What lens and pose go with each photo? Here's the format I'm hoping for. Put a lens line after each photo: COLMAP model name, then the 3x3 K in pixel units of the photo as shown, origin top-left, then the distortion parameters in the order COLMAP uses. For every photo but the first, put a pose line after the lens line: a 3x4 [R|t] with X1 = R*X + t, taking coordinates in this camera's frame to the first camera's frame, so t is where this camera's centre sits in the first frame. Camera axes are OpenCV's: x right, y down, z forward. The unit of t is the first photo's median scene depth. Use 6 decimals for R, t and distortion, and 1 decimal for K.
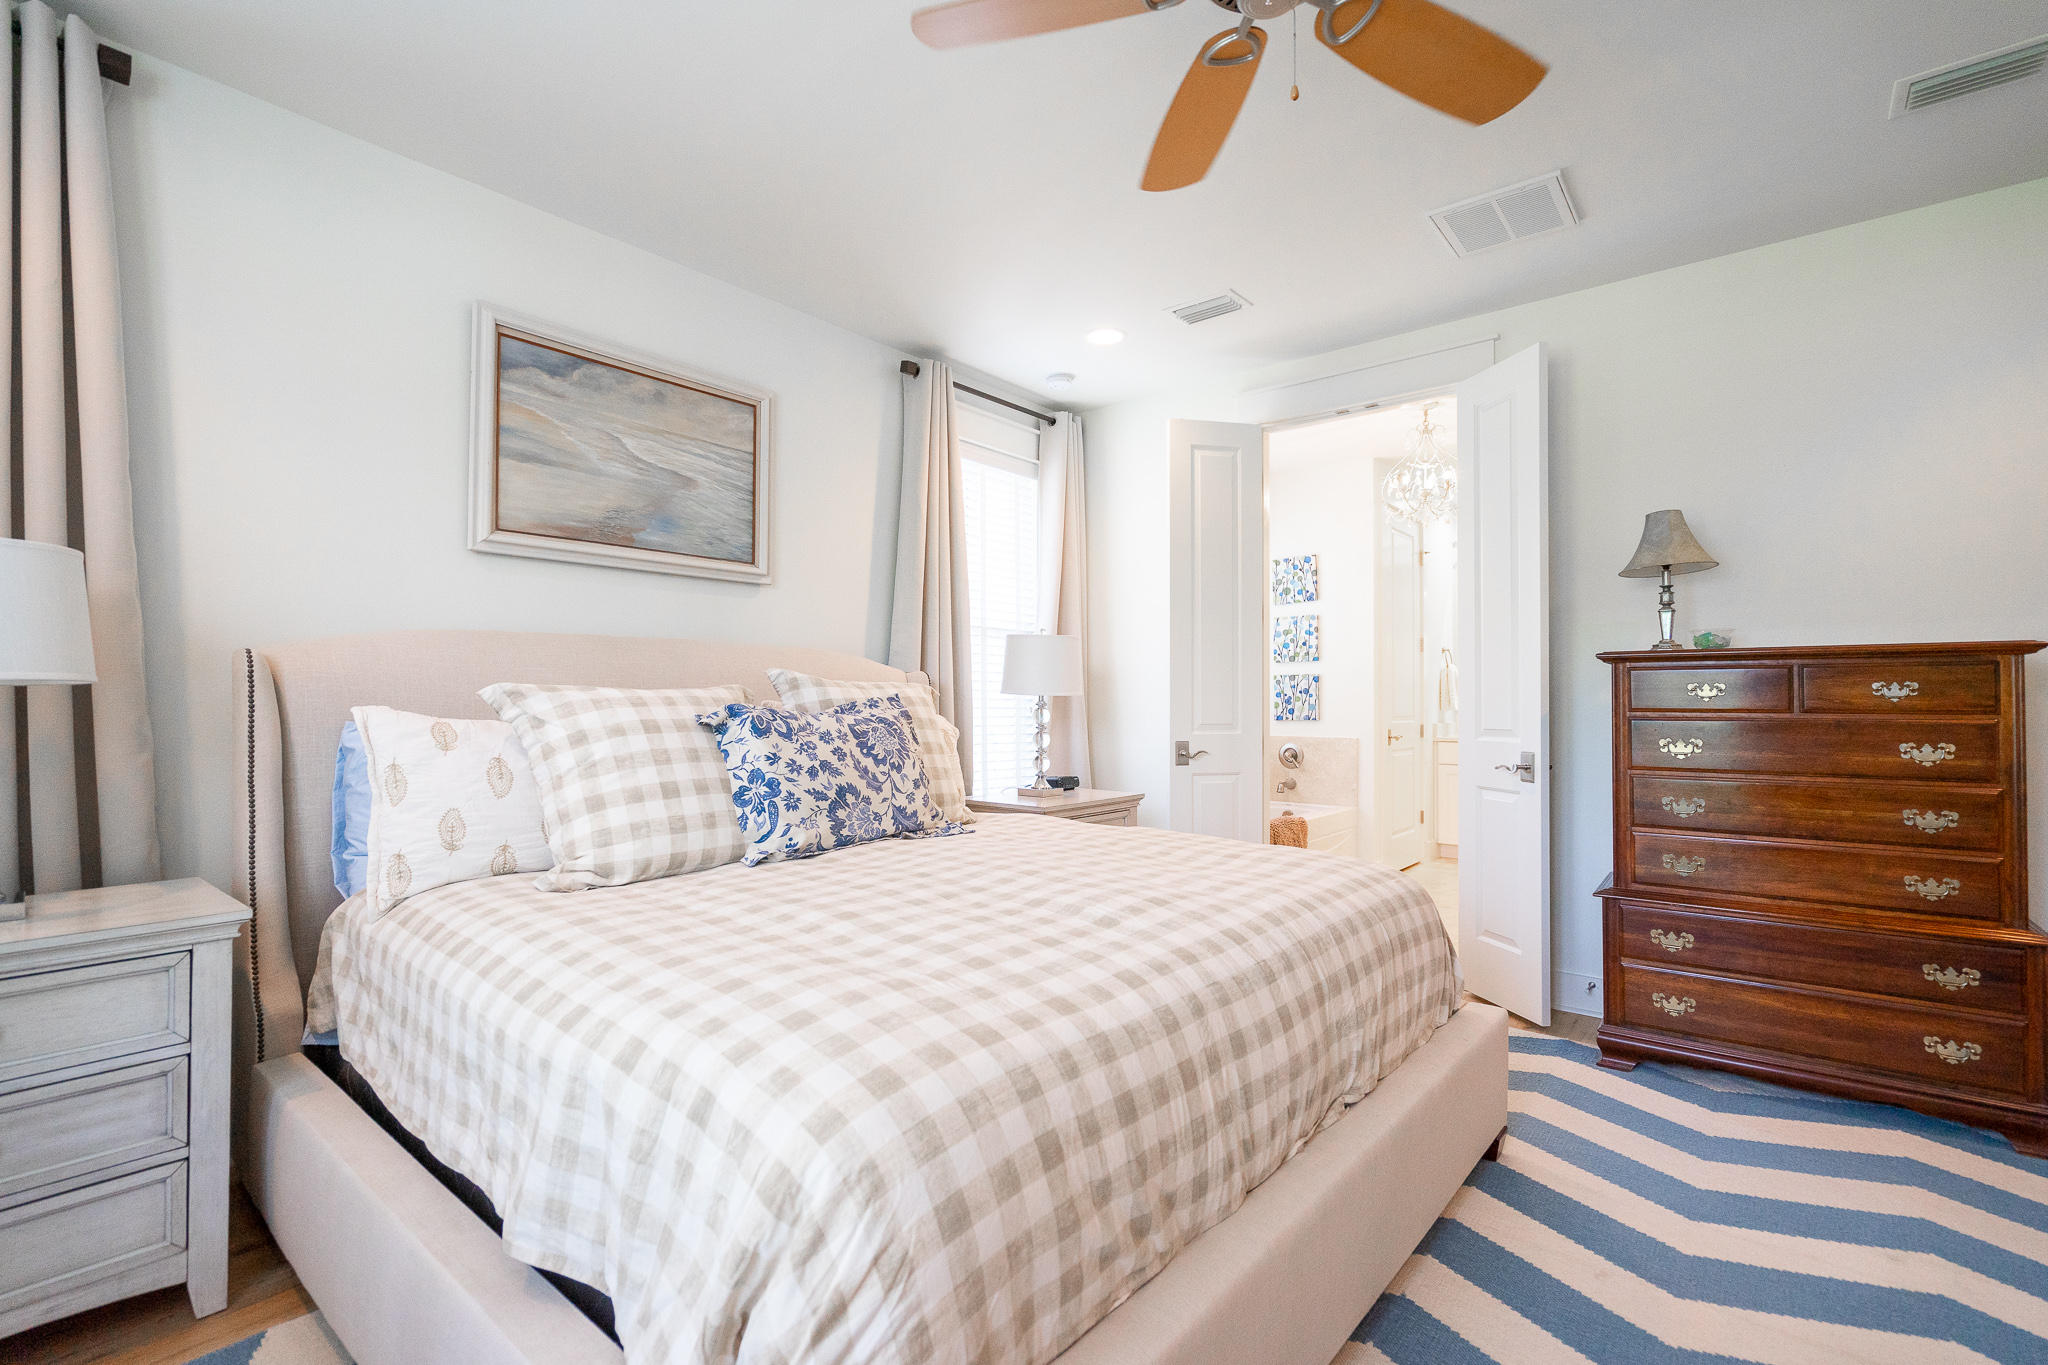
lens RADIAL K [[921.8, 0, 1021.5], [0, 921.8, 678.6], [0, 0, 1]] dist [-0.001024, 0.000036]
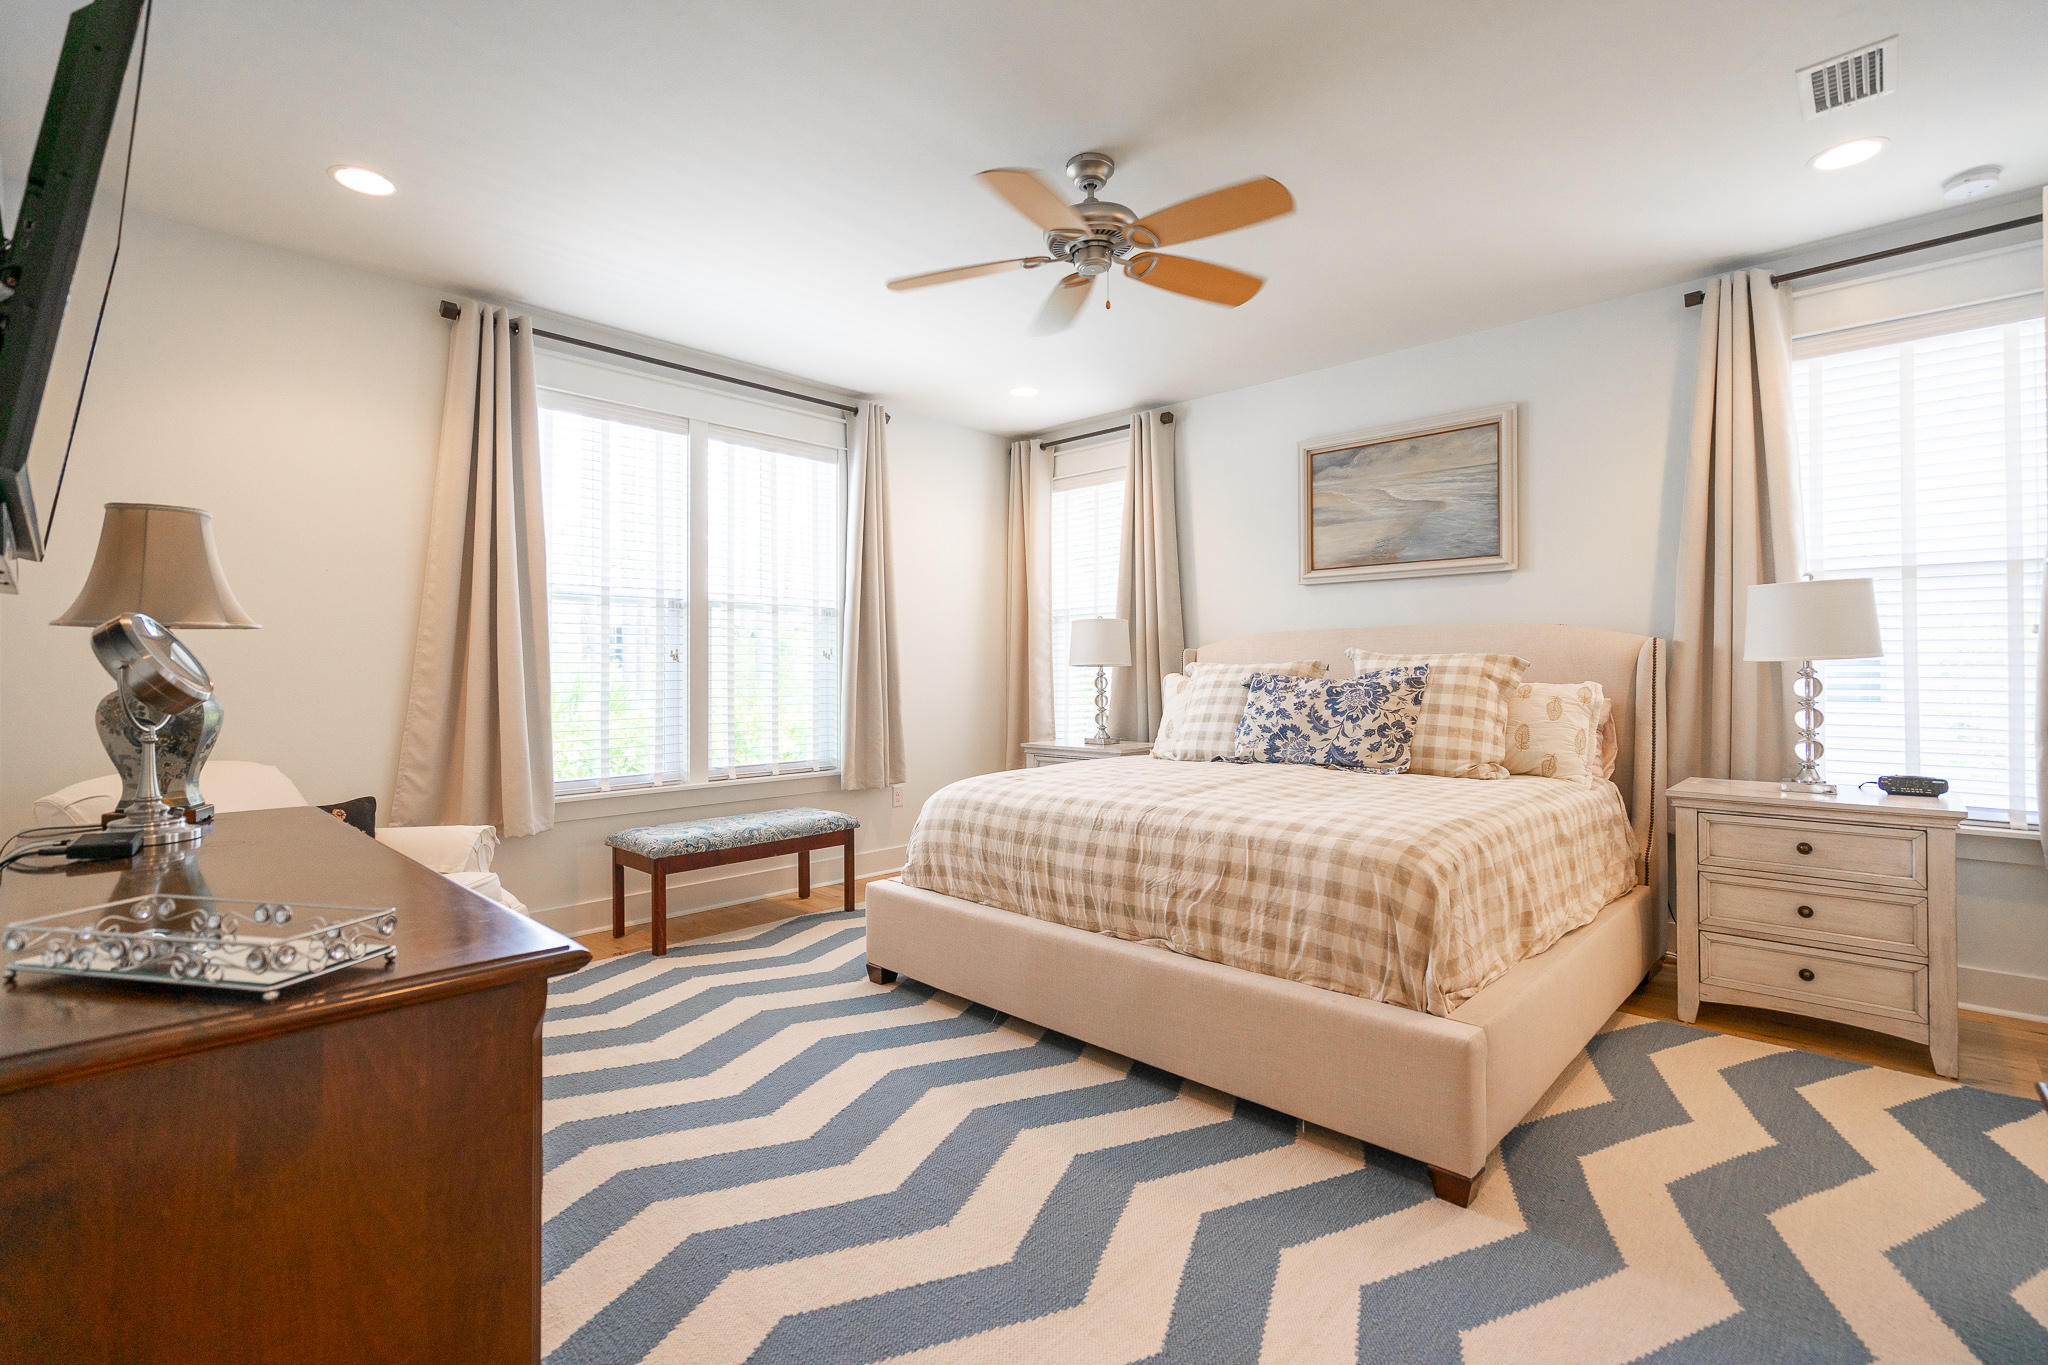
lens RADIAL K [[921.8, 0, 1021.5], [0, 921.8, 678.6], [0, 0, 1]] dist [-0.001024, 0.000036]
pose [[-0.060163, 0.006075, -0.998170, 1.178285], [0.027295, 0.999618, 0.004438, 0.016593], [0.997815, -0.026978, -0.060306, 0.563133]]
